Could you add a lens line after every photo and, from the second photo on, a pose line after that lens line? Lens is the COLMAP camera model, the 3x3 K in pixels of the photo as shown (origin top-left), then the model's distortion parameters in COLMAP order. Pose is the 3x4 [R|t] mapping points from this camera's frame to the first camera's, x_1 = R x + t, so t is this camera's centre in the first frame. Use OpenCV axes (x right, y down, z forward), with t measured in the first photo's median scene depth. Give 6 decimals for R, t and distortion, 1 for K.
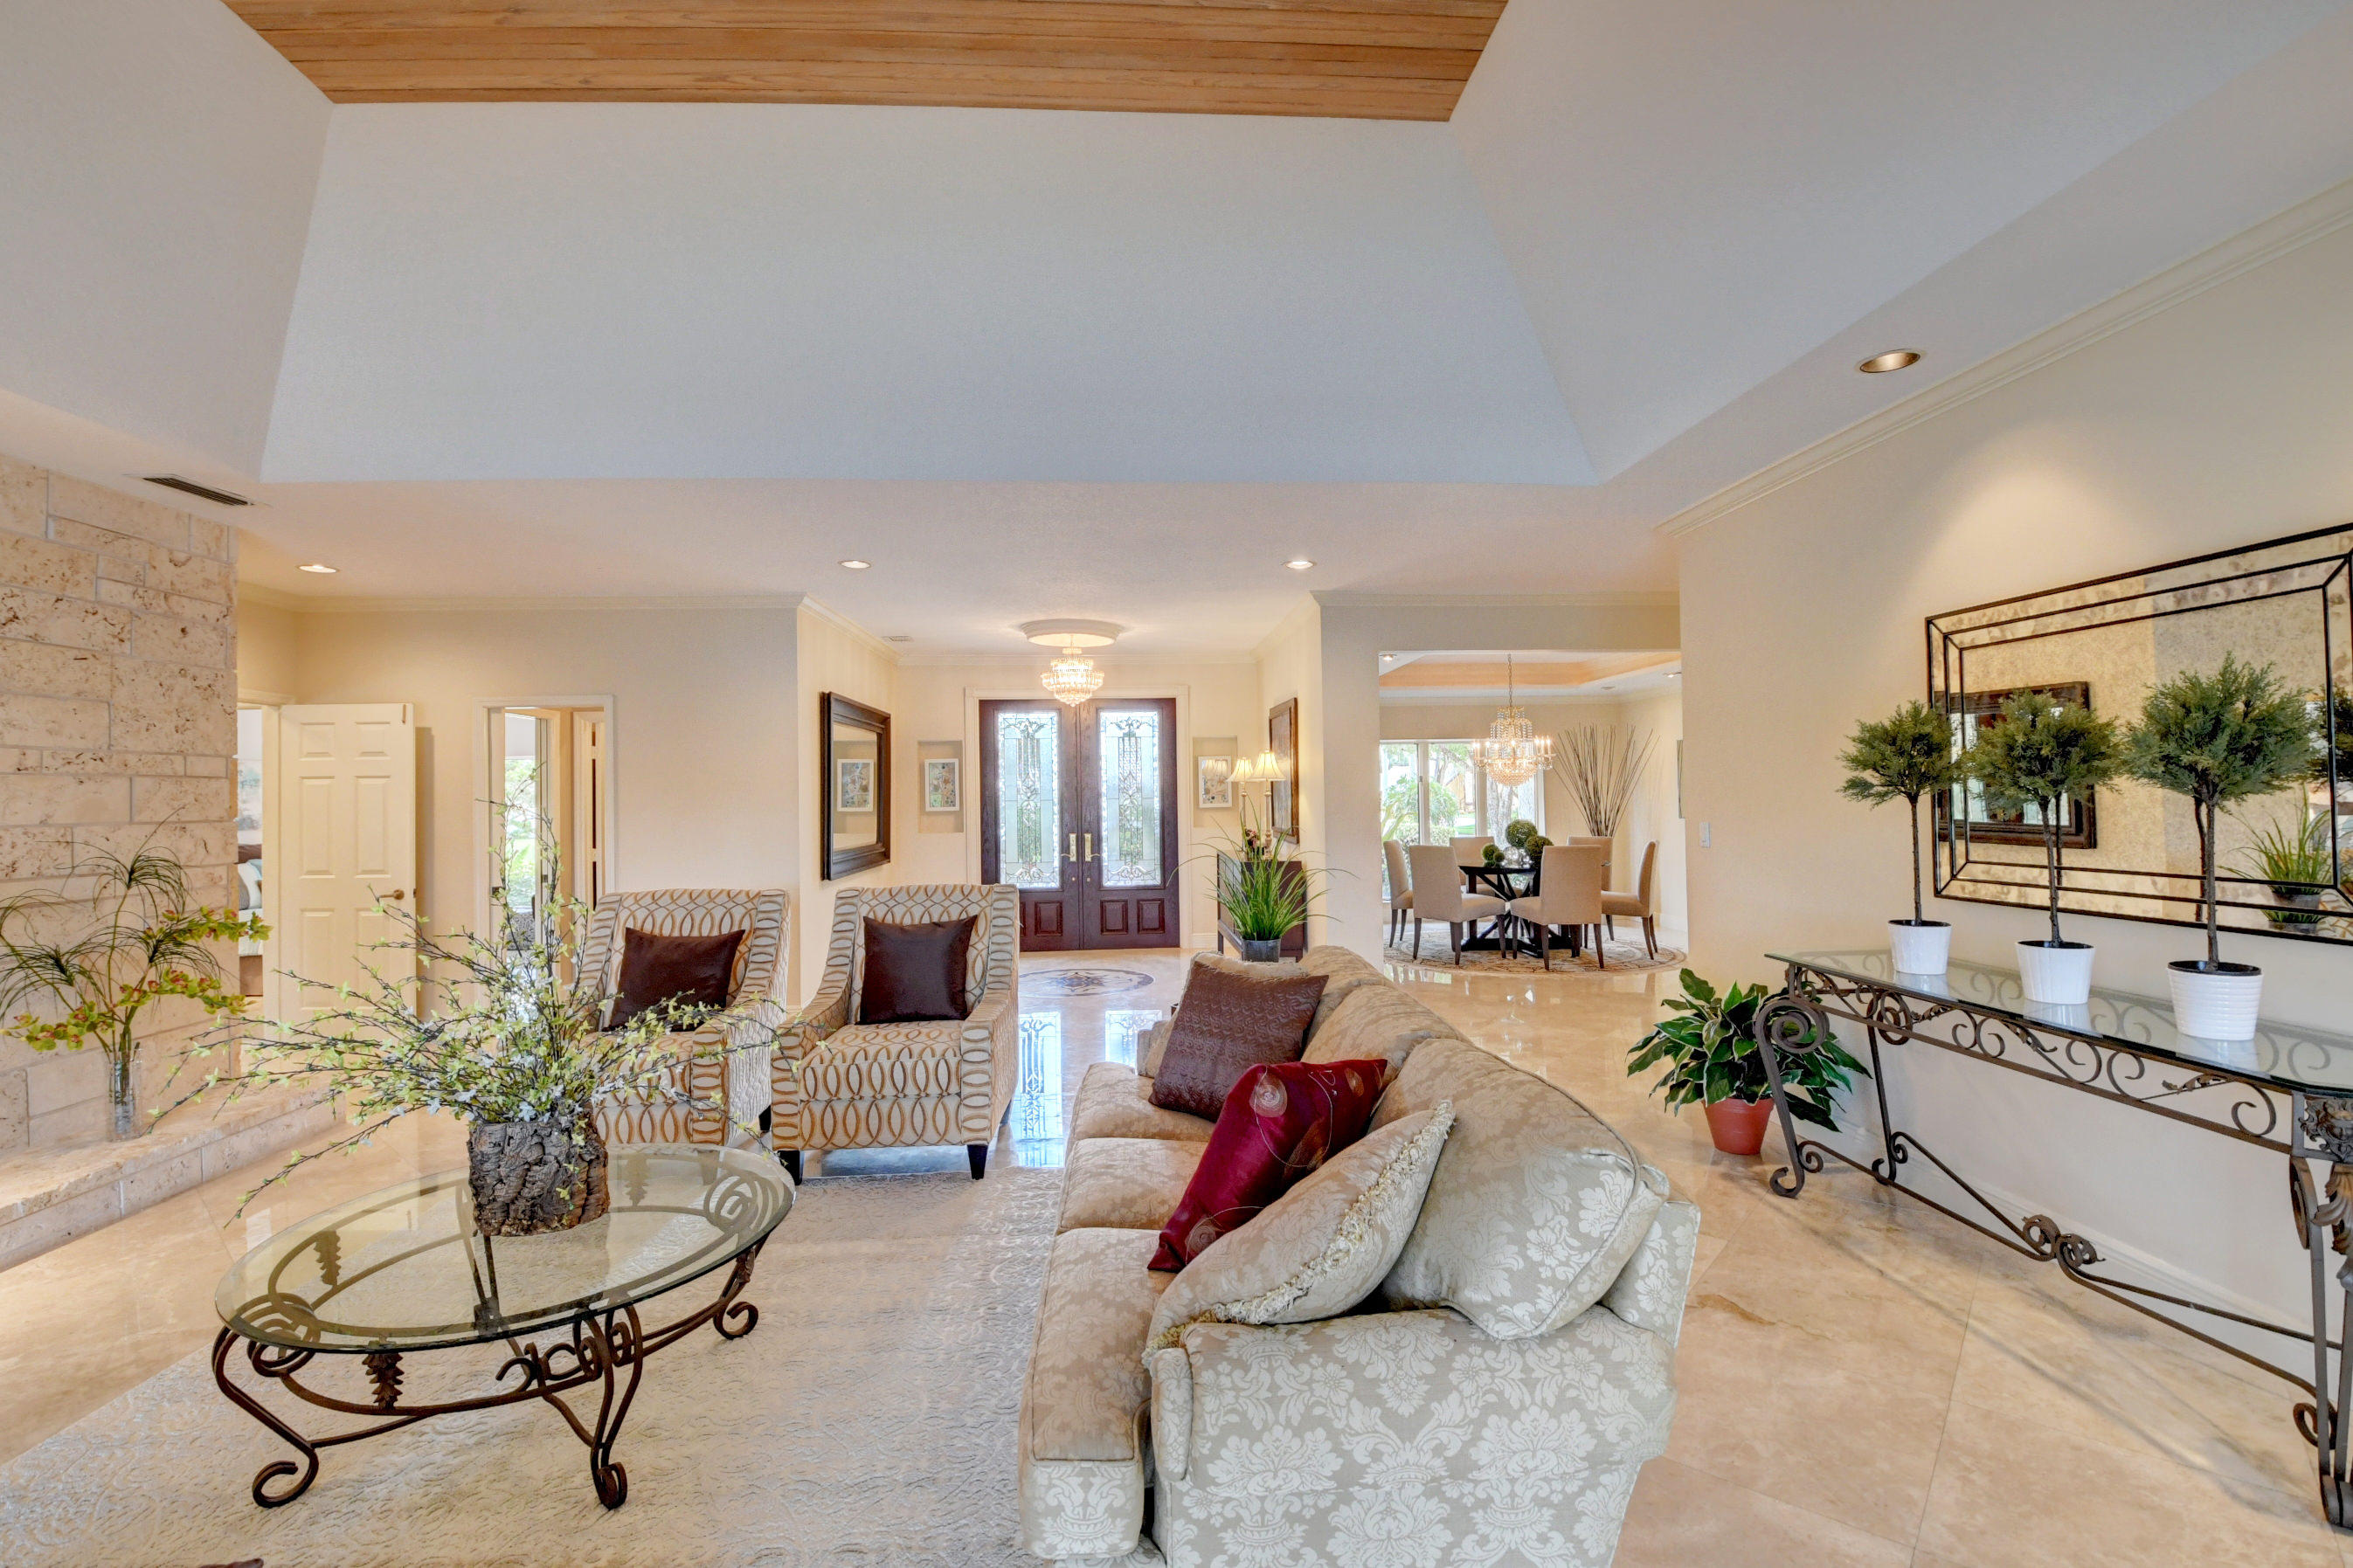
lens RADIAL K [[1041.0, 0, 1182.9], [0, 1041.0, 780.5], [0, 0, 1]] dist [0.001299, -0.014986]
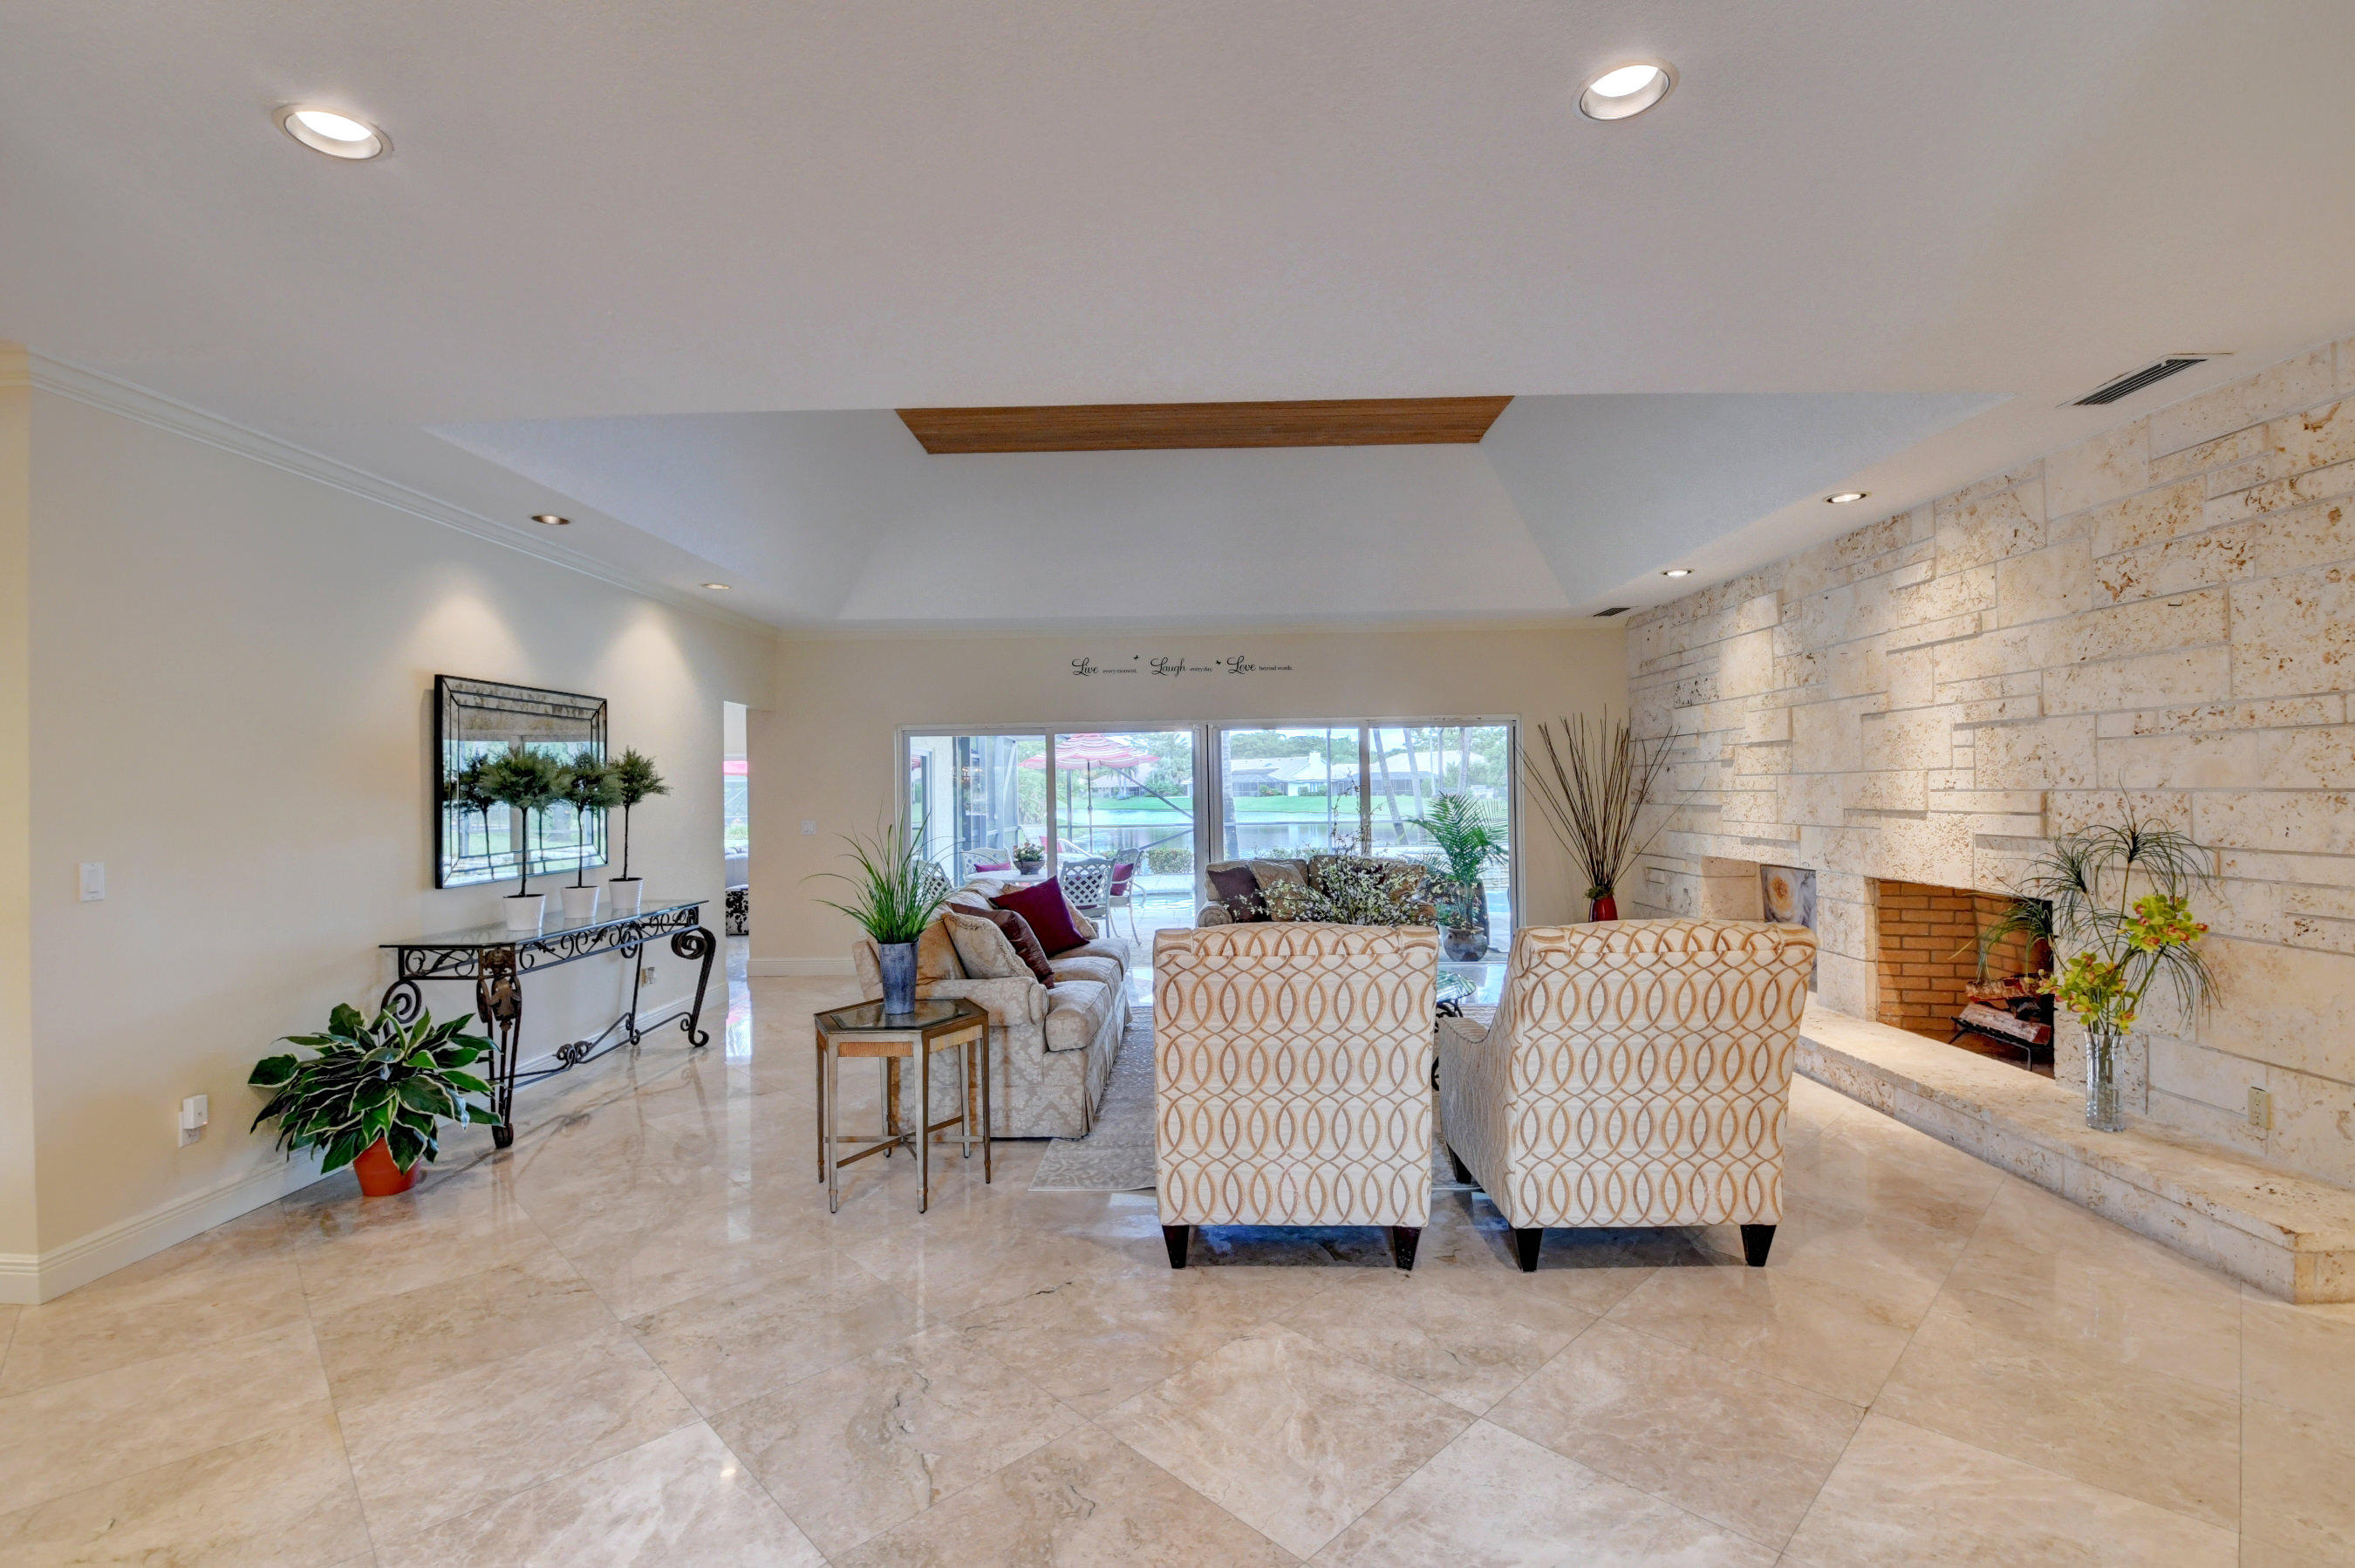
lens RADIAL K [[1041.9, 0, 1183.9], [0, 1041.9, 780.5], [0, 0, 1]] dist [0.001299, -0.014986]
pose [[-0.996291, 0.031391, 0.080122, -0.248397], [0.029670, 0.999305, -0.022578, 0.026234], [-0.080775, -0.020117, -0.996529, 1.750375]]
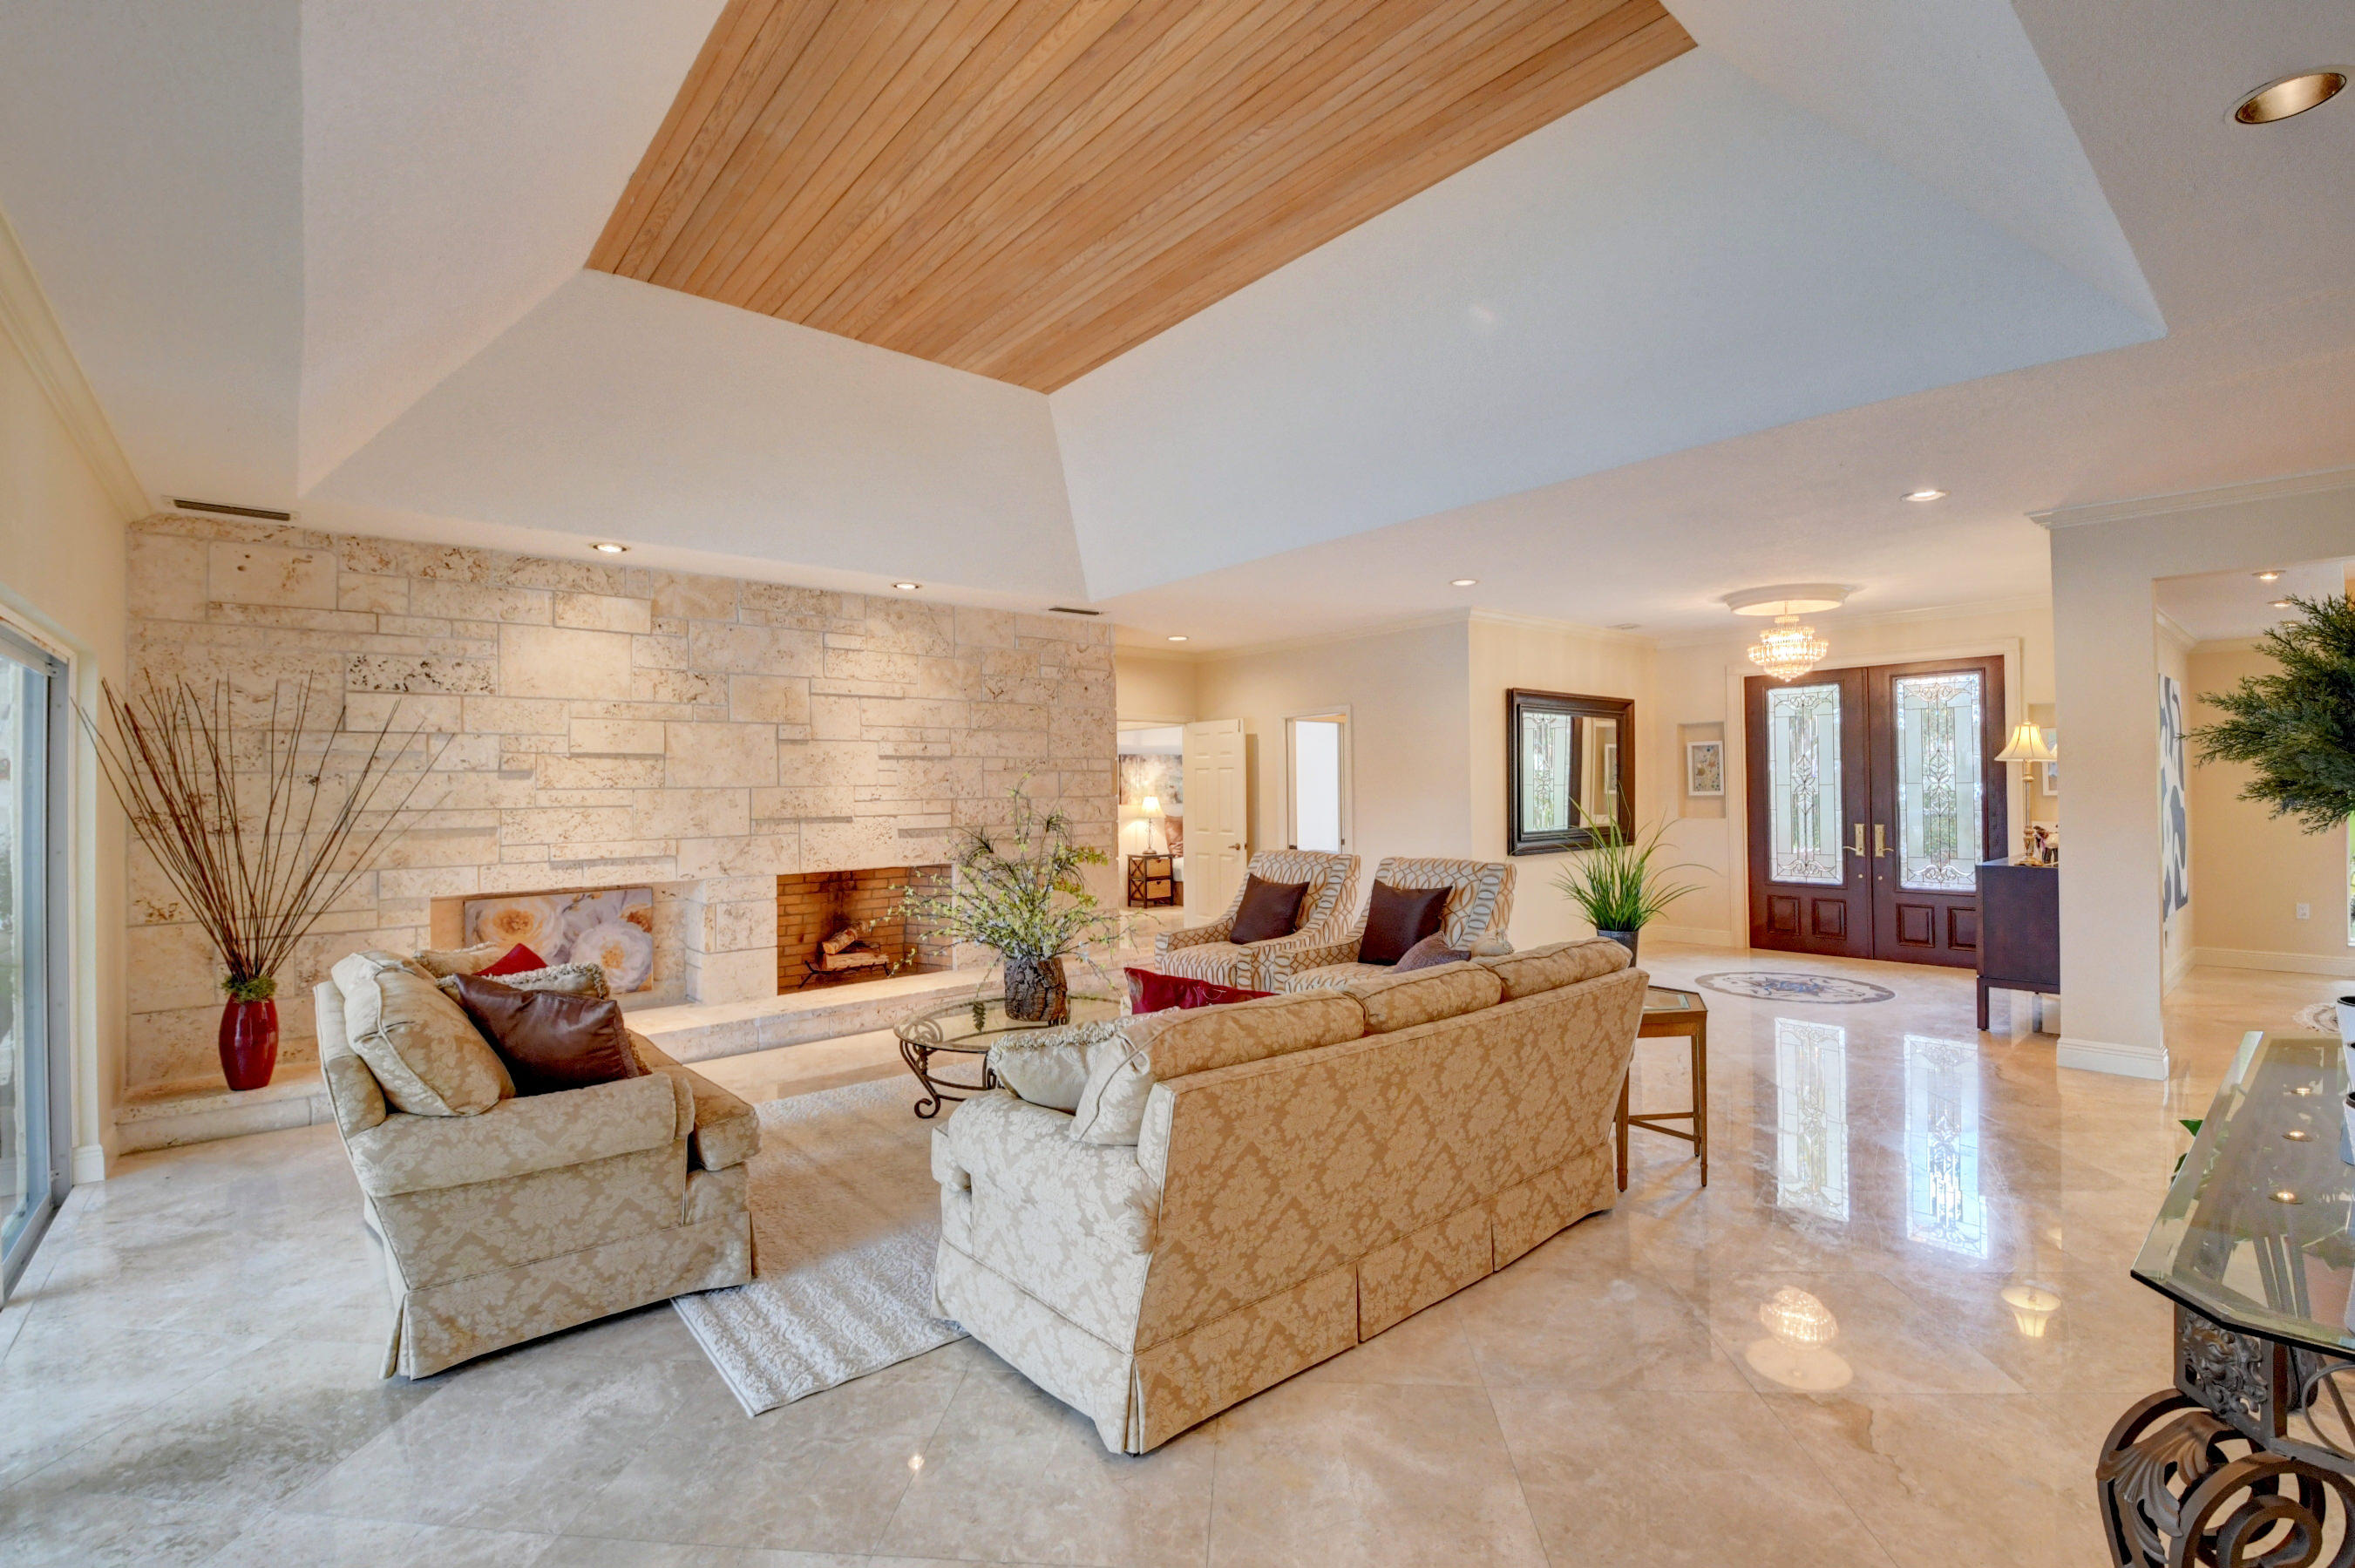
lens RADIAL K [[1034.3, 0, 1179.2], [0, 1034.3, 777.7], [0, 0, 1]] dist [0.035700, -0.046821]
pose [[0.595956, -0.000552, -0.803017, 0.553131], [0.013870, 0.999858, 0.009606, -0.007223], [0.802897, -0.016862, 0.595879, 0.066701]]
